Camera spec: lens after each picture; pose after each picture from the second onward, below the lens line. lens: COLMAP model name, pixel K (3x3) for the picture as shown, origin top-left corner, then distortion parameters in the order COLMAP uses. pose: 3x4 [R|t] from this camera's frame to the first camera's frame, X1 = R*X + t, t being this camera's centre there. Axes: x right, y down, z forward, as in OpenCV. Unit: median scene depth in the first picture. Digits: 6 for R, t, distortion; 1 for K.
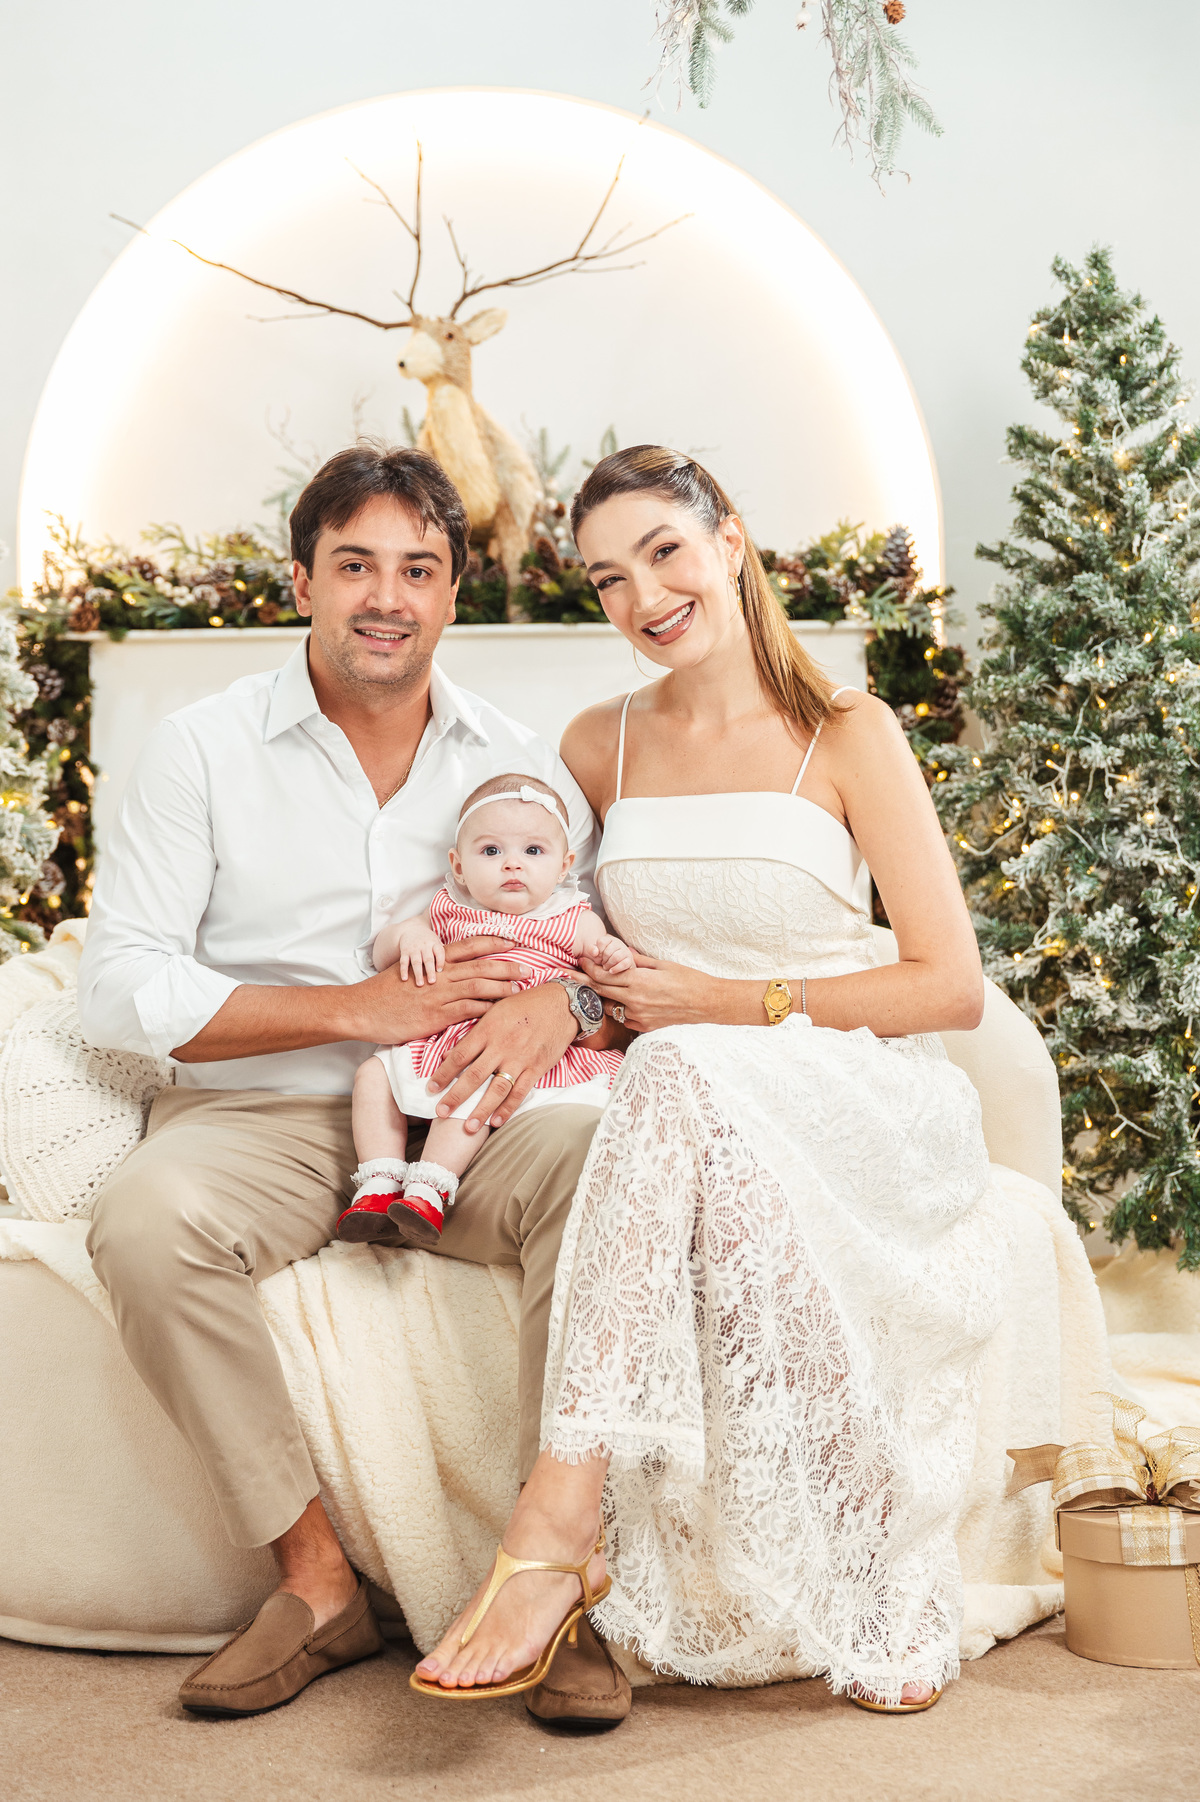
lens RADIAL K [[3009.5, 0, 591.9], [0, 3009.5, 939.0], [0, 0, 1]] dist [-0.005130, 0.015191]
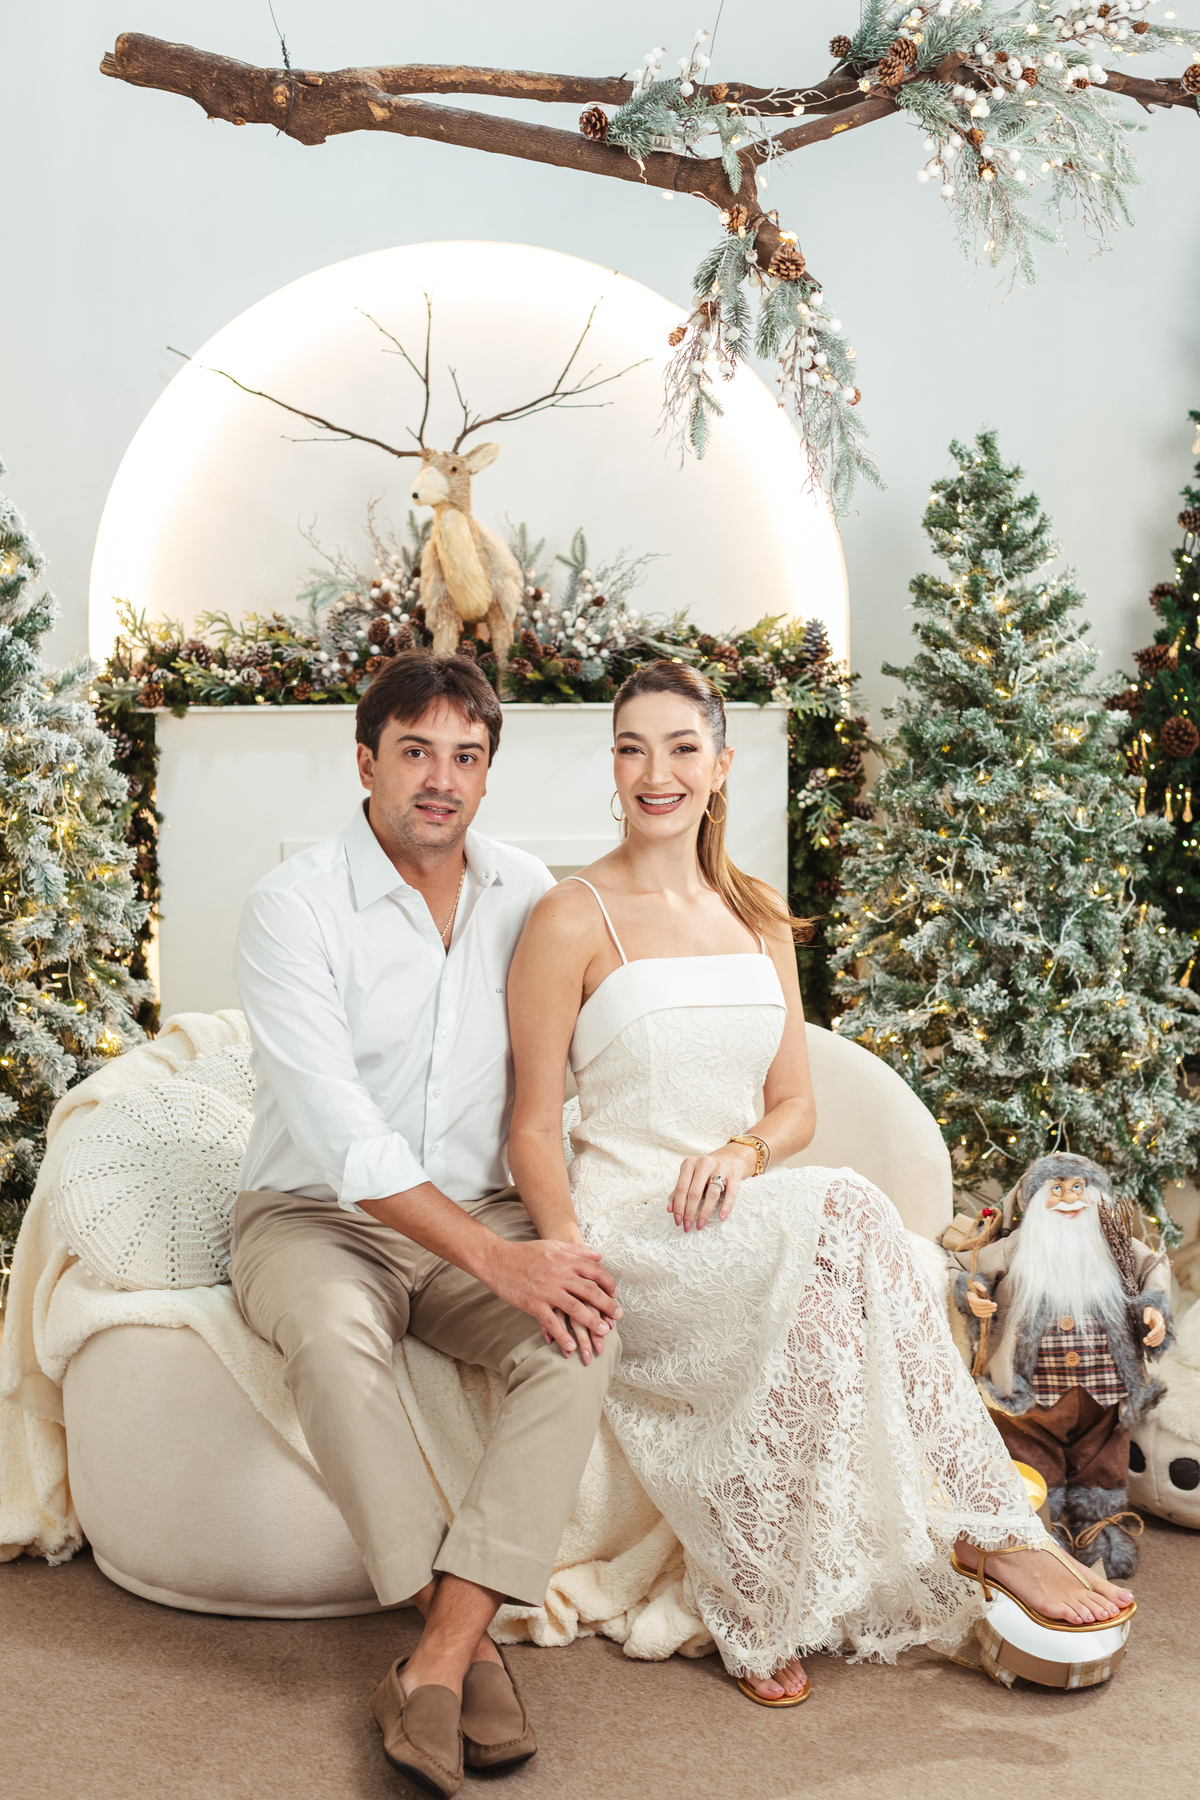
lens RADIAL K [[2764.5, 0, 575.4], [0, 2764.5, 873.1], [0, 0, 1]] dist [0.034987, -0.057296]
pose [[0.999070, 0.008704, 0.042234, -0.048609], [-0.012075, 0.996703, 0.080236, -0.141495], [-0.041396, -0.080672, 0.995881, -0.145913]]
